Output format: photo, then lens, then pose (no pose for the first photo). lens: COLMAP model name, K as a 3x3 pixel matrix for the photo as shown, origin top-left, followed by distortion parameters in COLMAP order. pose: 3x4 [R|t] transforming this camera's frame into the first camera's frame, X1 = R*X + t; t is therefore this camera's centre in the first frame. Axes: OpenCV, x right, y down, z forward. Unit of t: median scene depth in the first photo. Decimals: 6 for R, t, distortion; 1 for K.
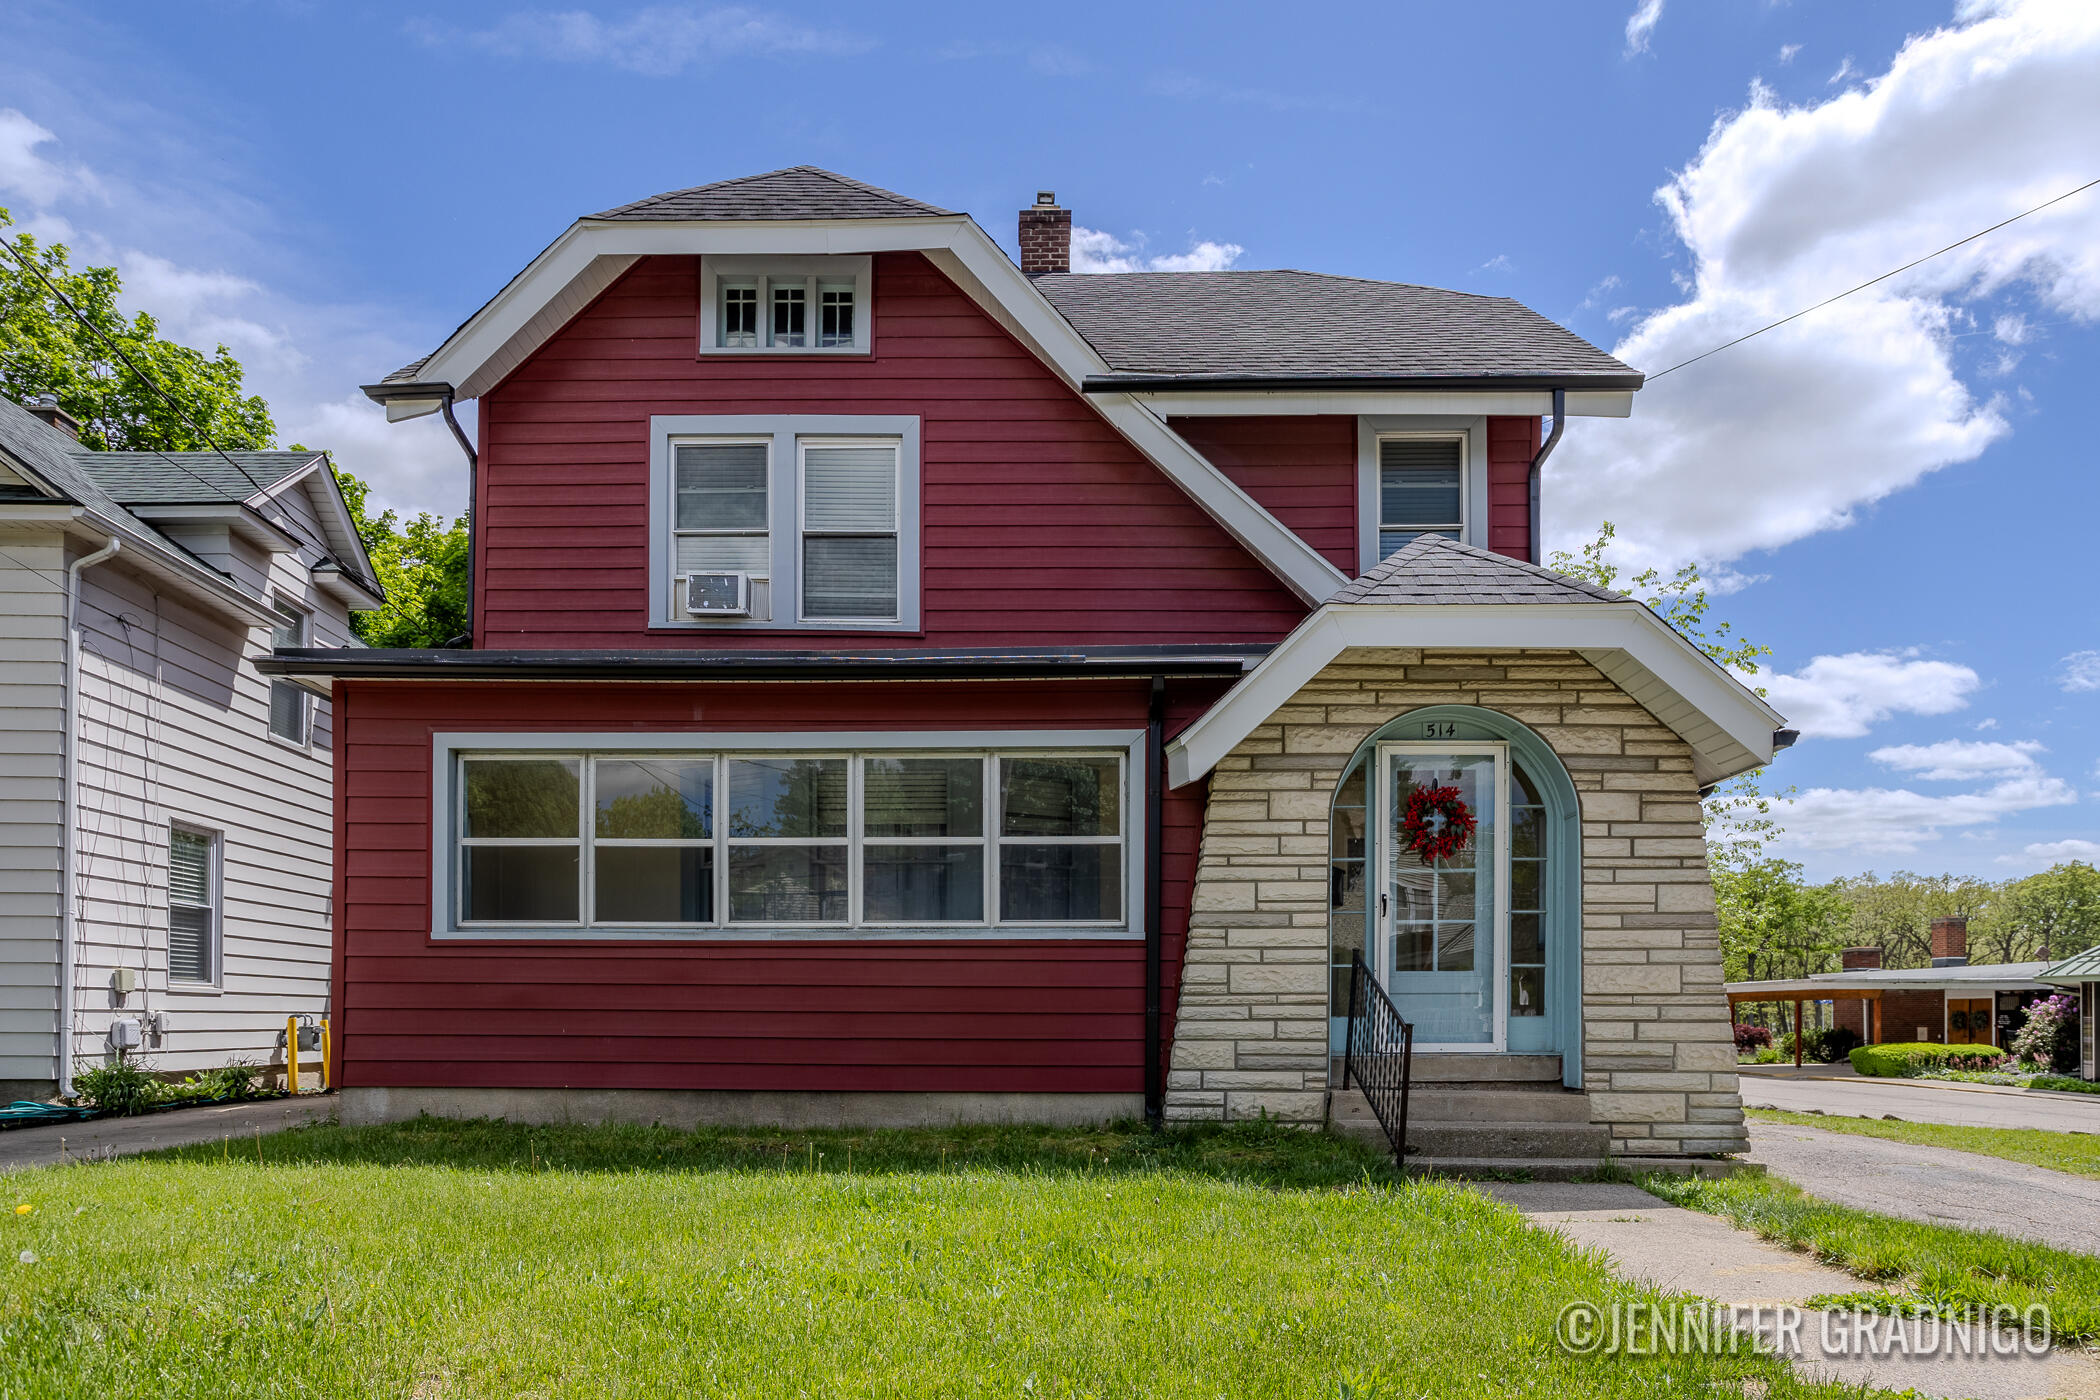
lens RADIAL K [[1394.5, 0, 1048.3], [0, 1394.5, 839.9], [0, 0, 1]] dist [-0.020720, -0.000044]
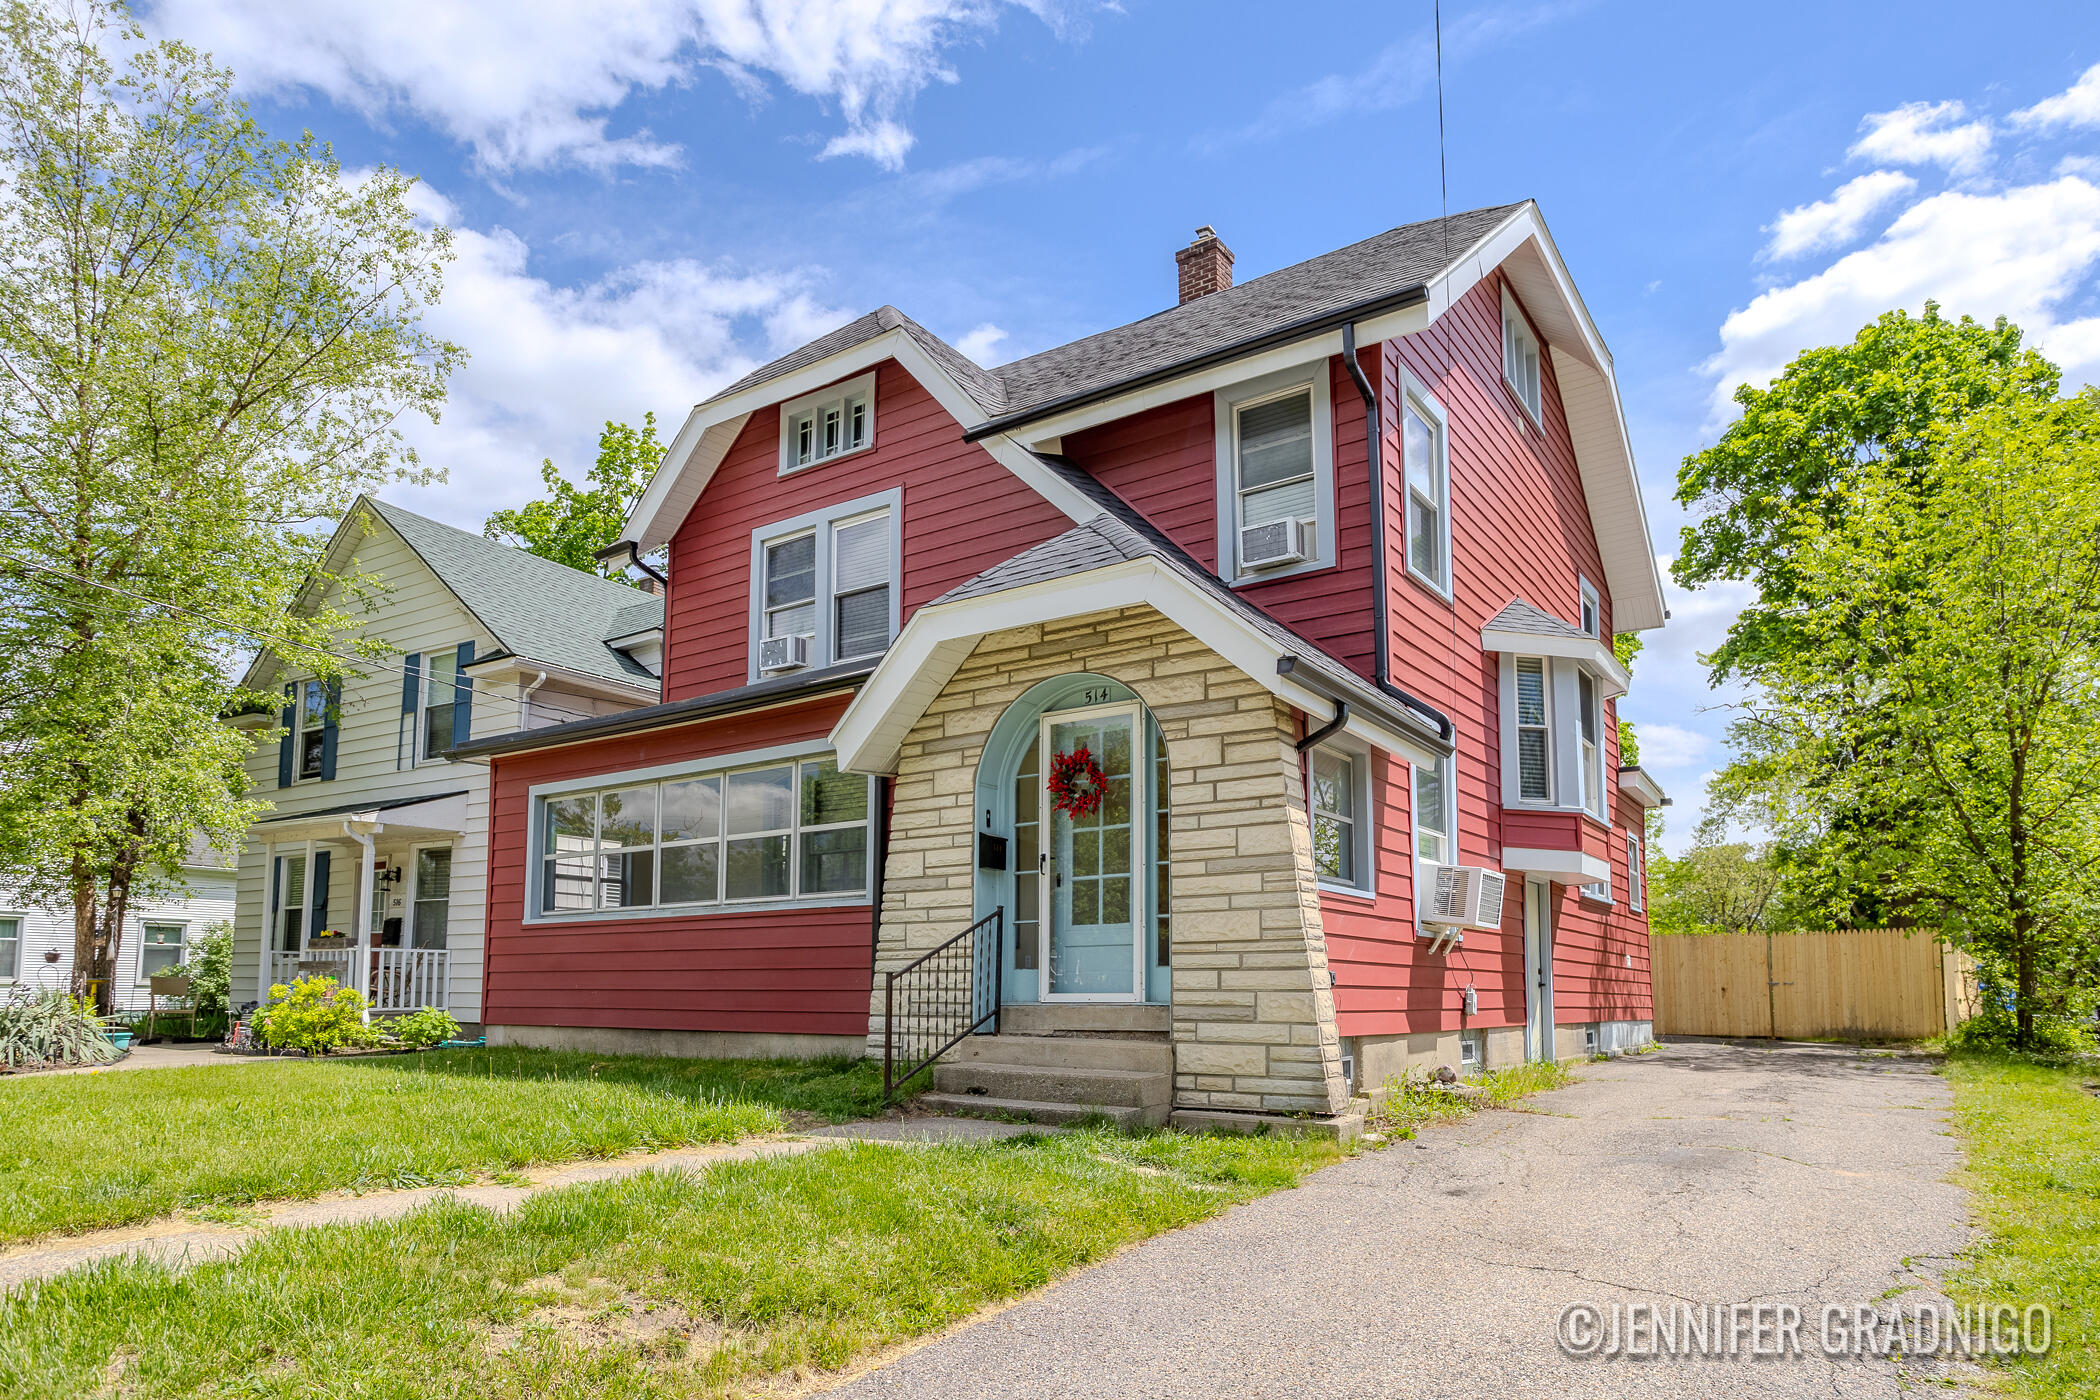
lens RADIAL K [[1316.4, 0, 1050.0], [0, 1316.4, 700.0], [0, 0, 1]] dist [-0.005202, -0.000313]
pose [[0.810677, -0.129803, -0.570924, 0.866209], [0.078818, 0.990434, -0.113265, 0.037567], [0.580164, 0.046822, 0.813153, 0.165375]]
